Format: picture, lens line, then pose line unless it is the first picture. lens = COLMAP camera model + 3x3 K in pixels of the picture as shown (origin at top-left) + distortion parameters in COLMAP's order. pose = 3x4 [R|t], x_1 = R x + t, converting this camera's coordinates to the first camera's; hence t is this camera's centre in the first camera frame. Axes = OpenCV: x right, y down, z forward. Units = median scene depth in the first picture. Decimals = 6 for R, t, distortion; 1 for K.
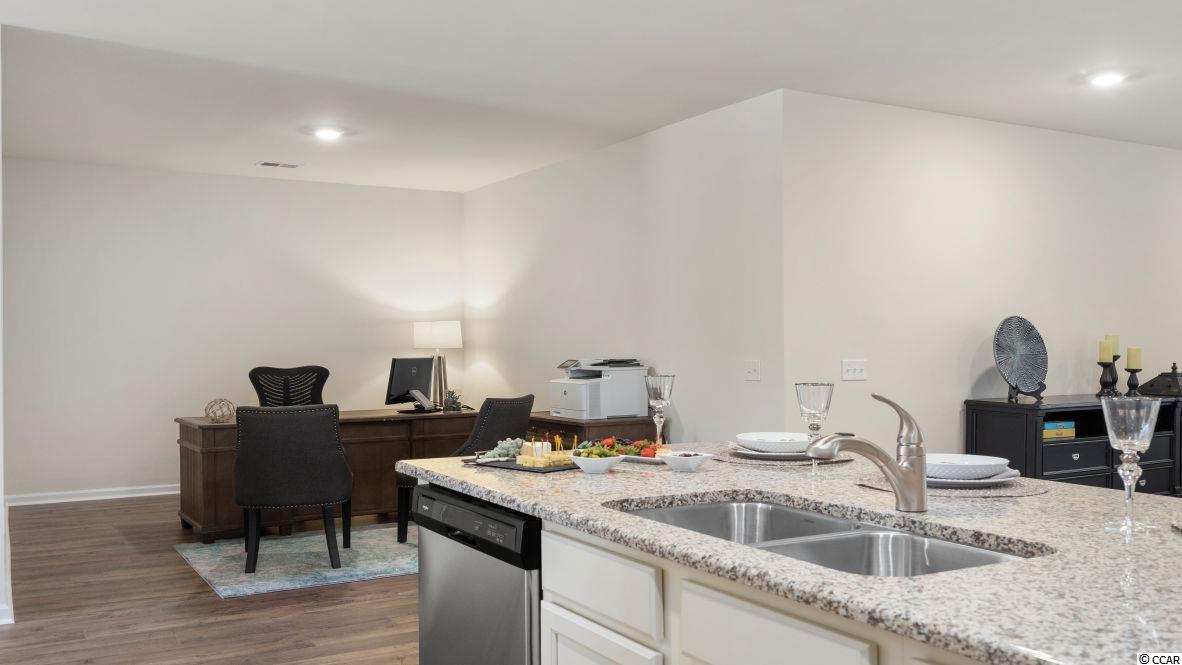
lens RADIAL K [[1018.2, 0, 580.0], [0, 1018.2, 339.5], [0, 0, 1]] dist [-0.001021, -0.000991]
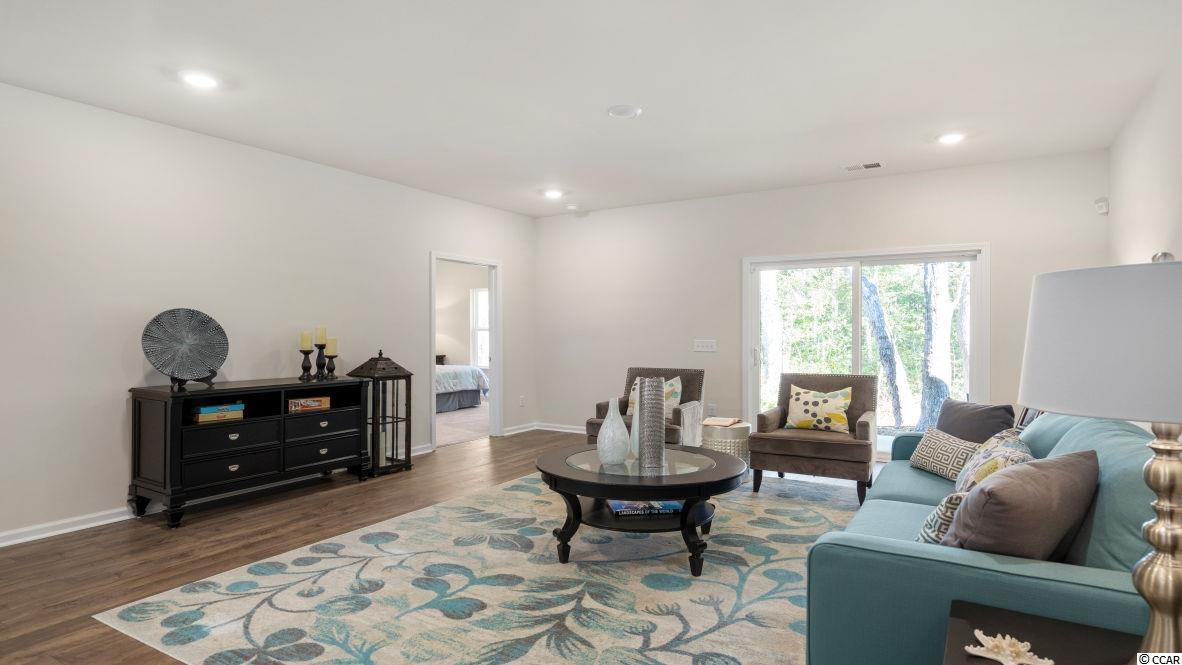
lens RADIAL K [[639.3, 0, 591.0], [0, 639.3, 332.5], [0, 0, 1]] dist [0.003106, 0.000337]
pose [[0.874866, 0.004531, 0.484345, 0.575313], [-0.005576, 0.999984, 0.000718, -0.000629], [-0.484334, -0.003329, 0.874877, 0.241068]]
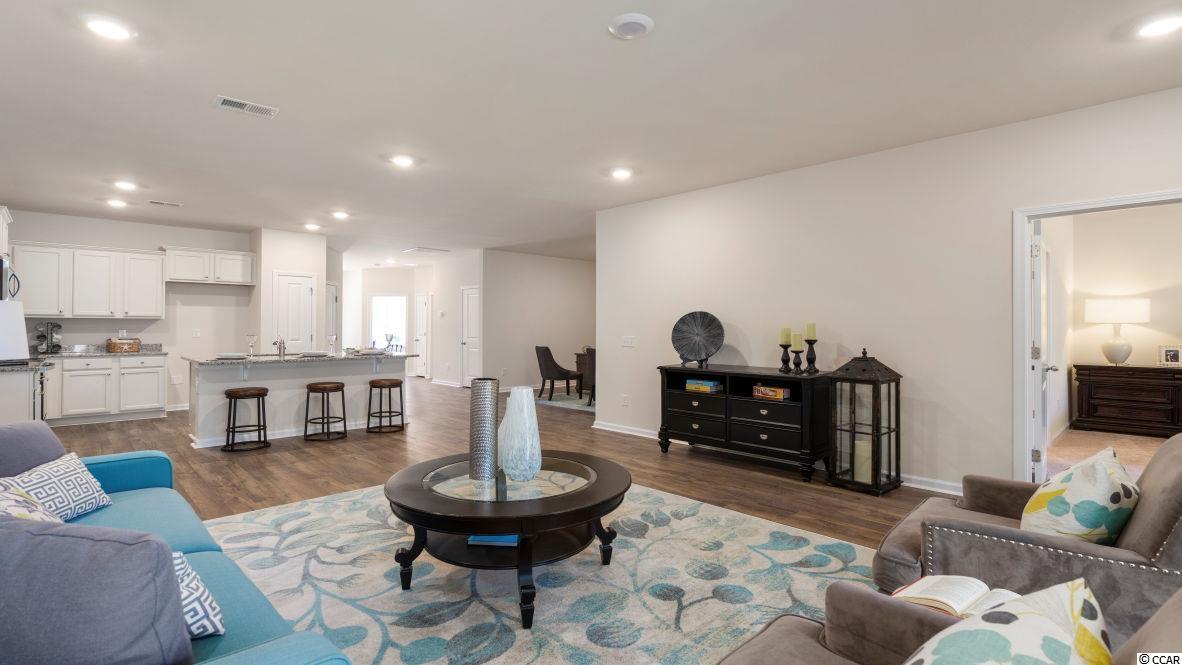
lens RADIAL K [[549.7, 0, 594.5], [0, 549.7, 324.9], [0, 0, 1]] dist [-0.000818, -0.000156]
pose [[0.249132, 0.001895, -0.968468, 1.466432], [-0.001325, 0.999998, 0.001616, -0.004846], [0.968469, 0.000880, 0.249134, 0.760833]]
